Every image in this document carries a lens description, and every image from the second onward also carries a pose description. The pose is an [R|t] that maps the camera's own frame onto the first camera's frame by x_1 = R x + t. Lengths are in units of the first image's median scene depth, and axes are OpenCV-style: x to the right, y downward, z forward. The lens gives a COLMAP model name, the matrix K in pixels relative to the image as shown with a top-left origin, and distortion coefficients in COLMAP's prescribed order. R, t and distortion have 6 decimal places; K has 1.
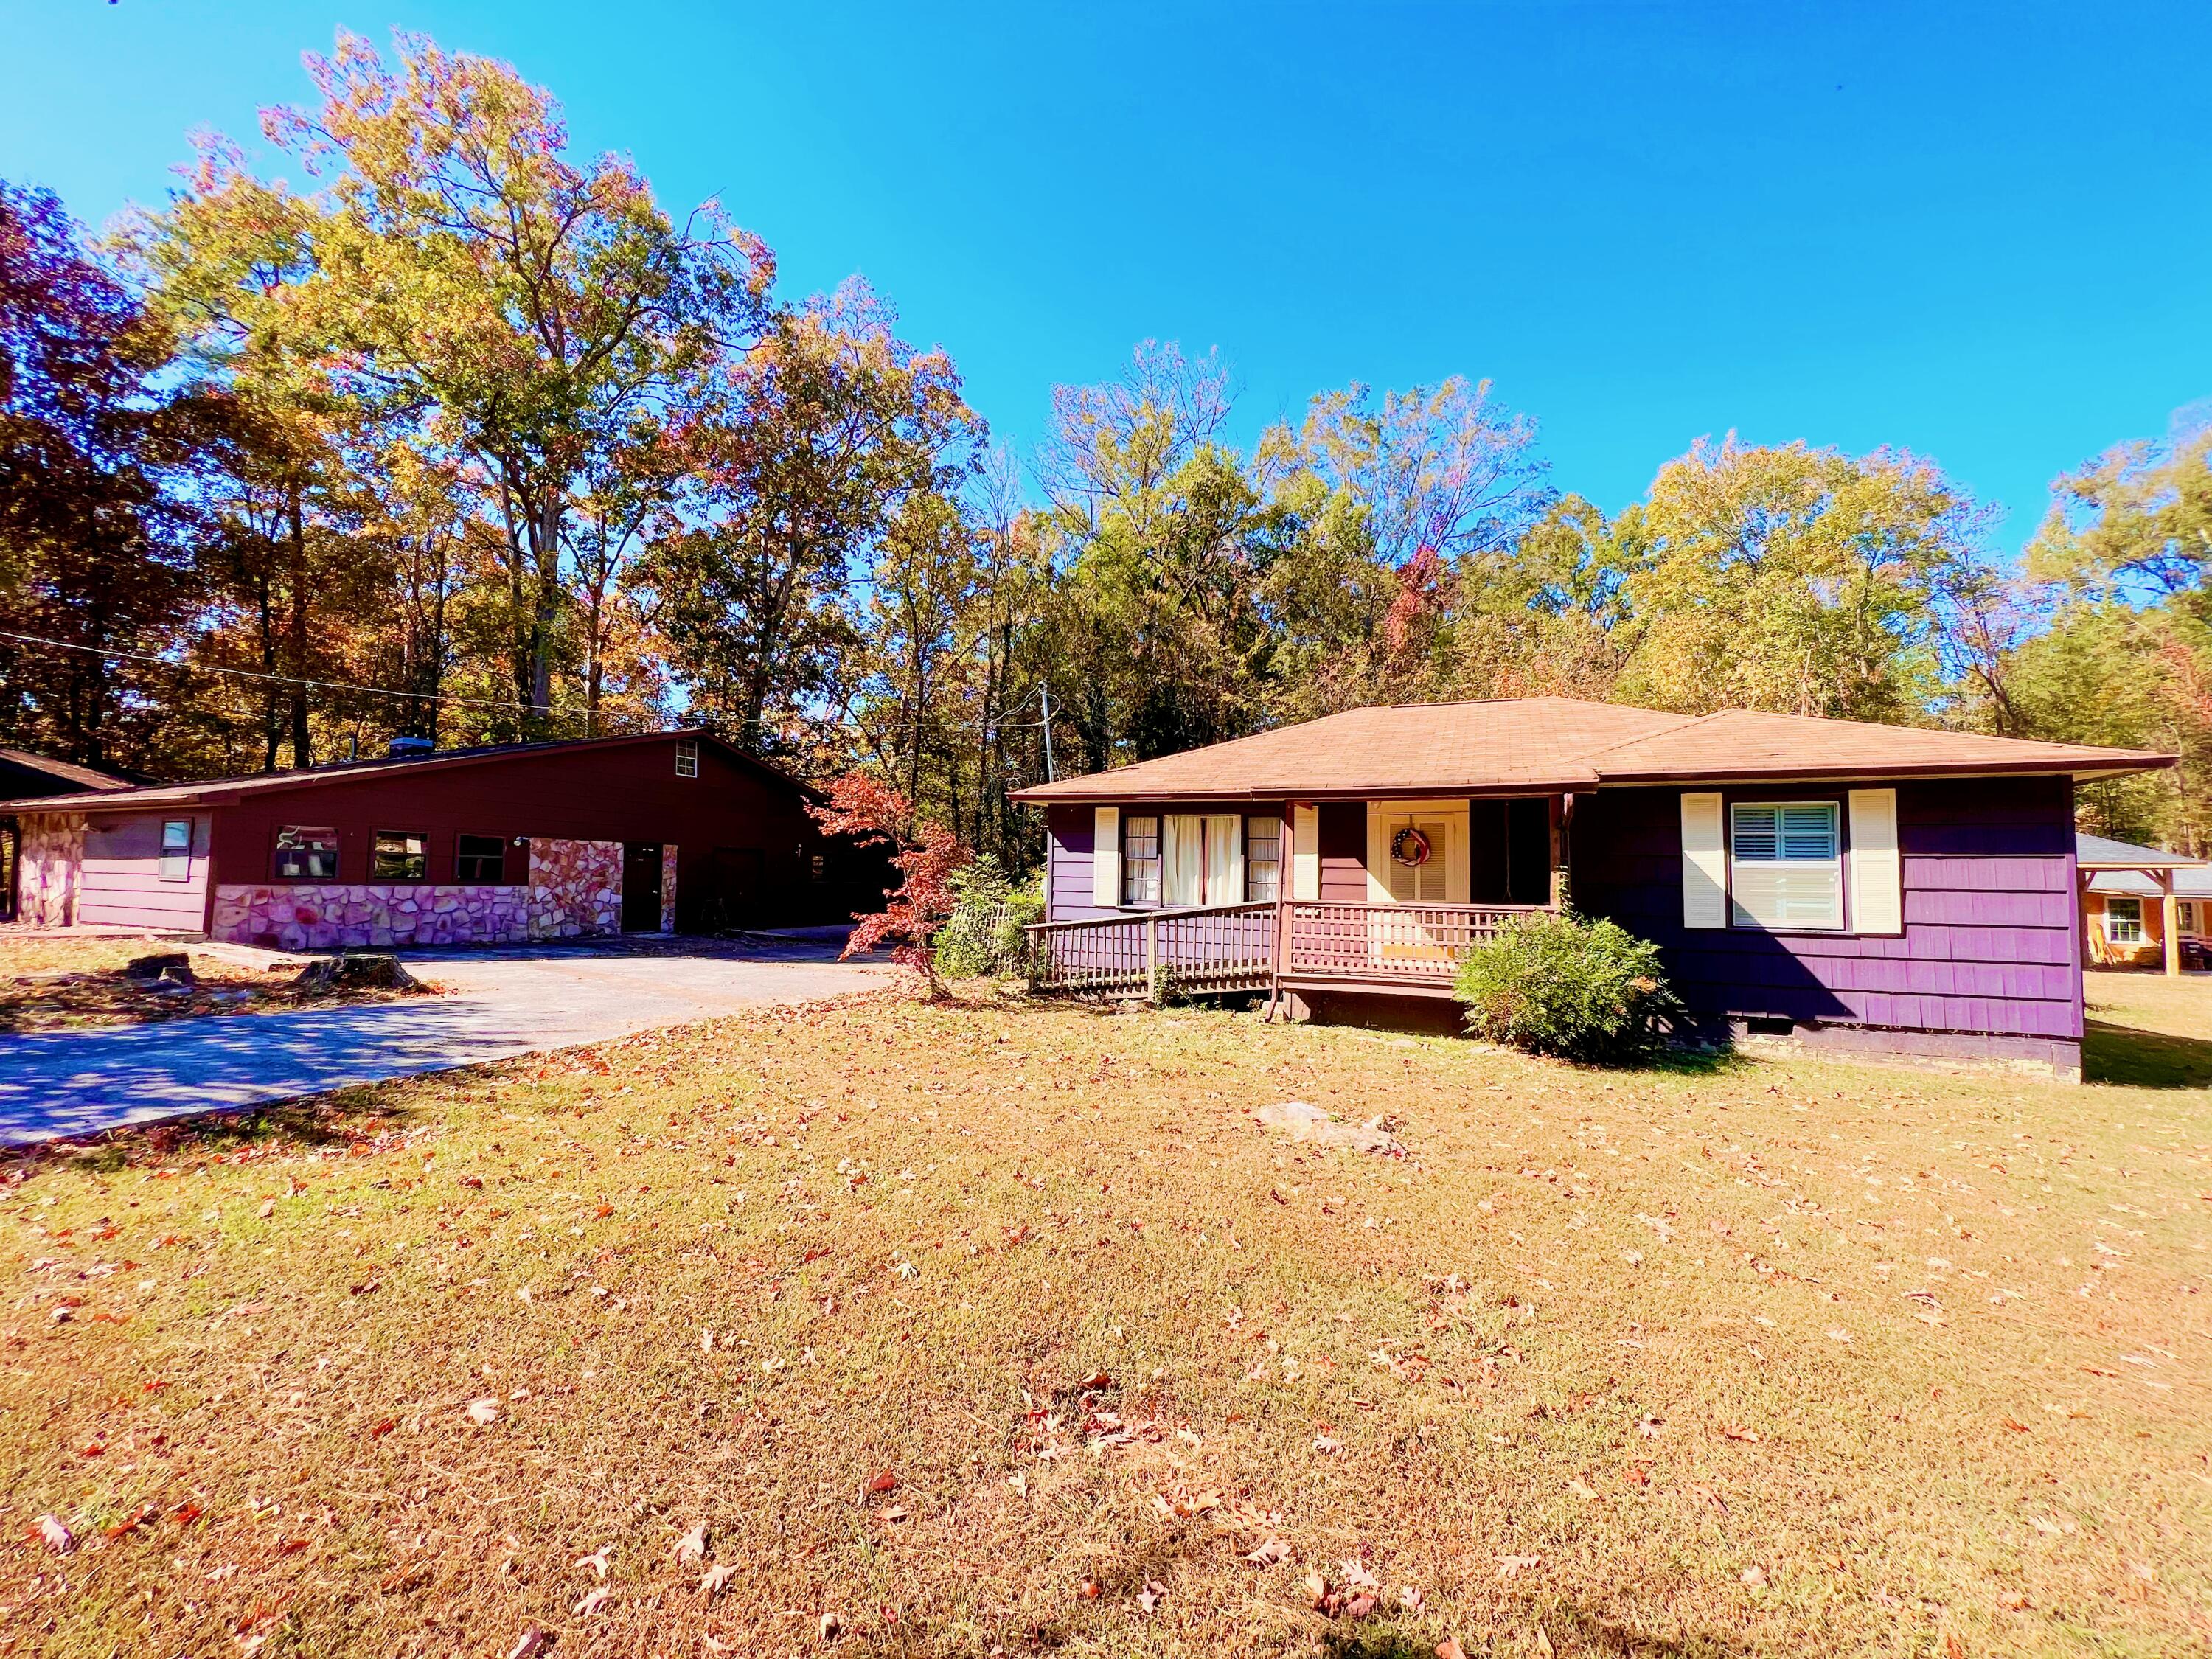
lens RADIAL K [[876.8, 0, 1108.8], [0, 876.8, 822.7], [0, 0, 1]] dist [-0.003875, 0.000614]
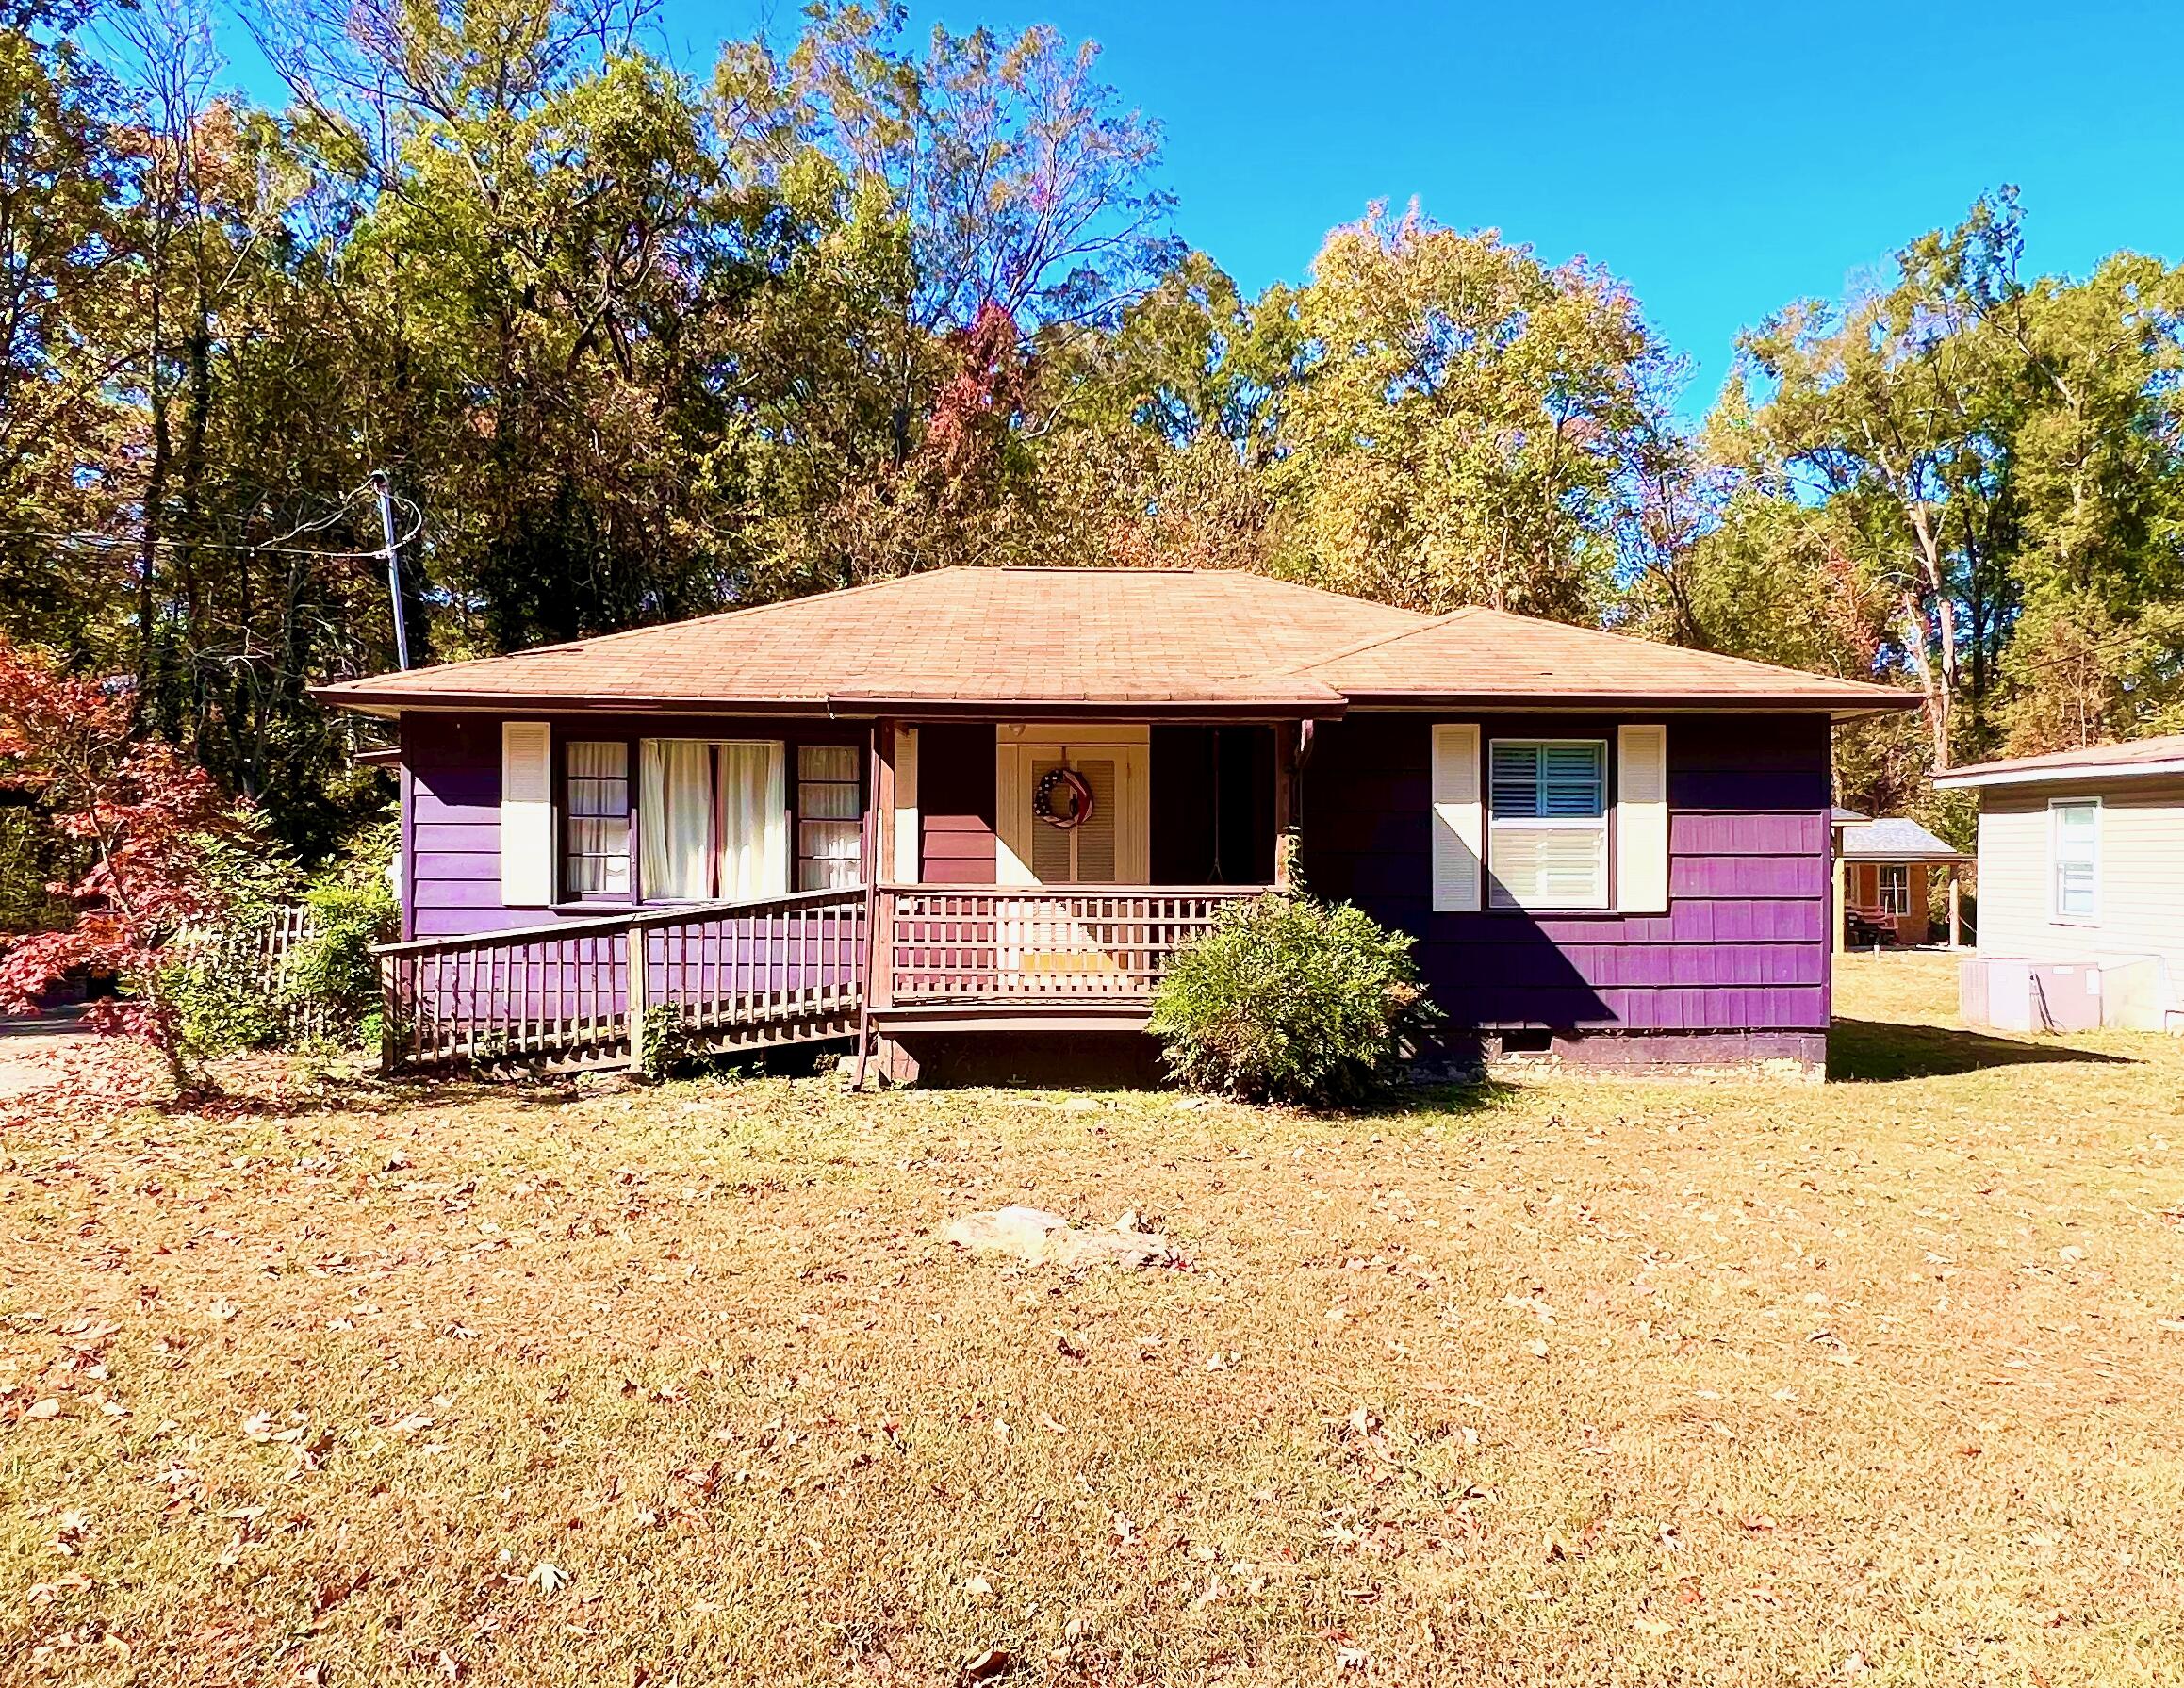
lens RADIAL K [[1520.4, 0, 1091.6], [0, 1520.4, 850.5], [0, 0, 1]] dist [0.001686, -0.005096]
pose [[0.896389, -0.011549, 0.443118, -0.114435], [-0.016368, 0.998116, 0.059126, 0.000643], [-0.442966, -0.060253, 0.894511, 0.012307]]
